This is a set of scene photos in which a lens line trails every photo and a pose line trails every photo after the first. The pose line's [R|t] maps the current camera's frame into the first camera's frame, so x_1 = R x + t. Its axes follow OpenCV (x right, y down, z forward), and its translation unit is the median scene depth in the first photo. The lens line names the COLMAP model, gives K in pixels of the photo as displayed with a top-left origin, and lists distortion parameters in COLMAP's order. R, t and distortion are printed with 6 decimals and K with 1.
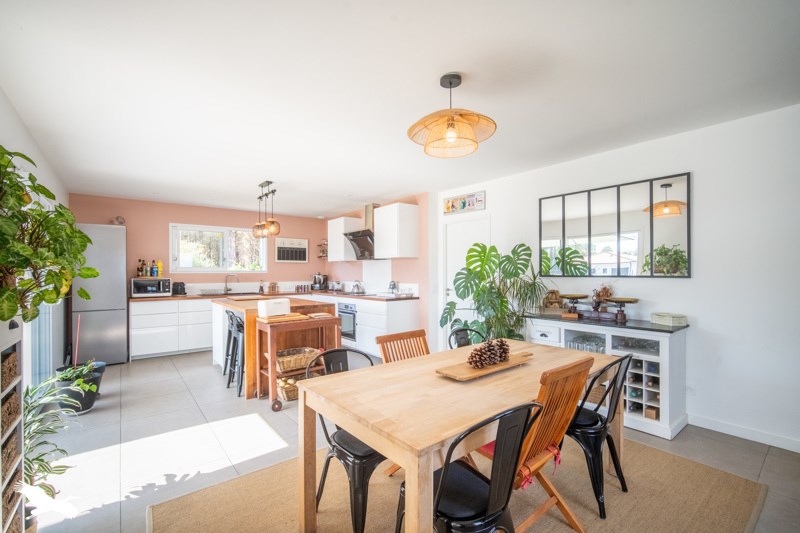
lens RADIAL K [[350.9, 0, 398.5], [0, 350.9, 262.6], [0, 0, 1]] dist [-0.009505, 0.000089]
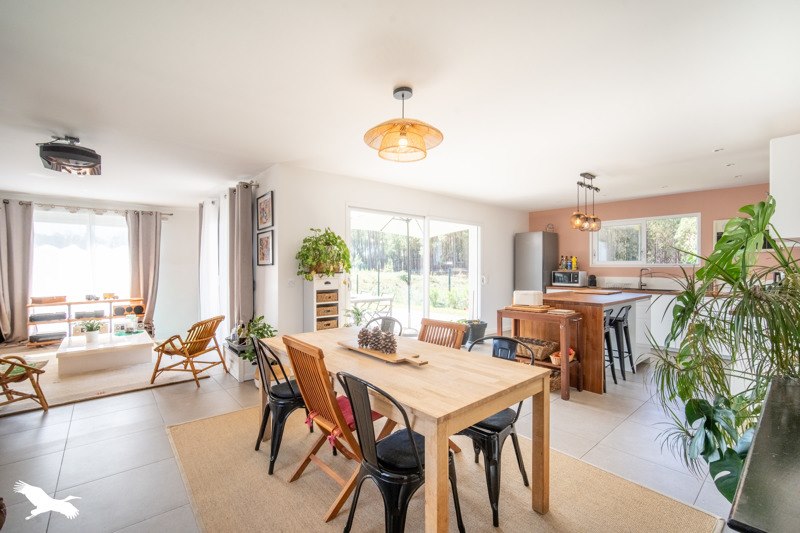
lens RADIAL K [[350.9, 0, 398.5], [0, 350.9, 262.6], [0, 0, 1]] dist [-0.009505, 0.000089]
pose [[0.022564, -0.008397, -0.999710, 0.539041], [0.026790, 0.999611, -0.007791, 0.009983], [0.999386, -0.026607, 0.022780, 0.411920]]
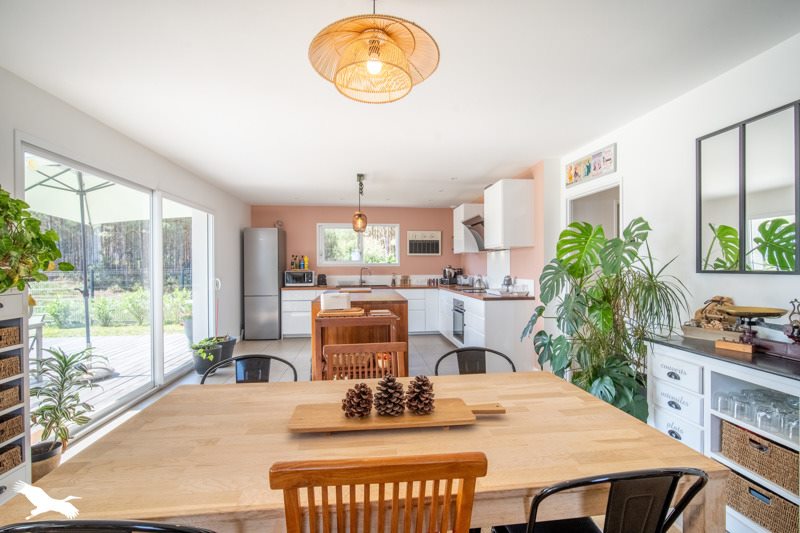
lens RADIAL K [[350.9, 0, 398.5], [0, 350.9, 262.6], [0, 0, 1]] dist [-0.009505, 0.000089]
pose [[0.839916, -0.005552, -0.542687, 0.239587], [0.016350, 0.999753, 0.015077, 0.005017], [0.542469, -0.021537, 0.839800, 0.193559]]
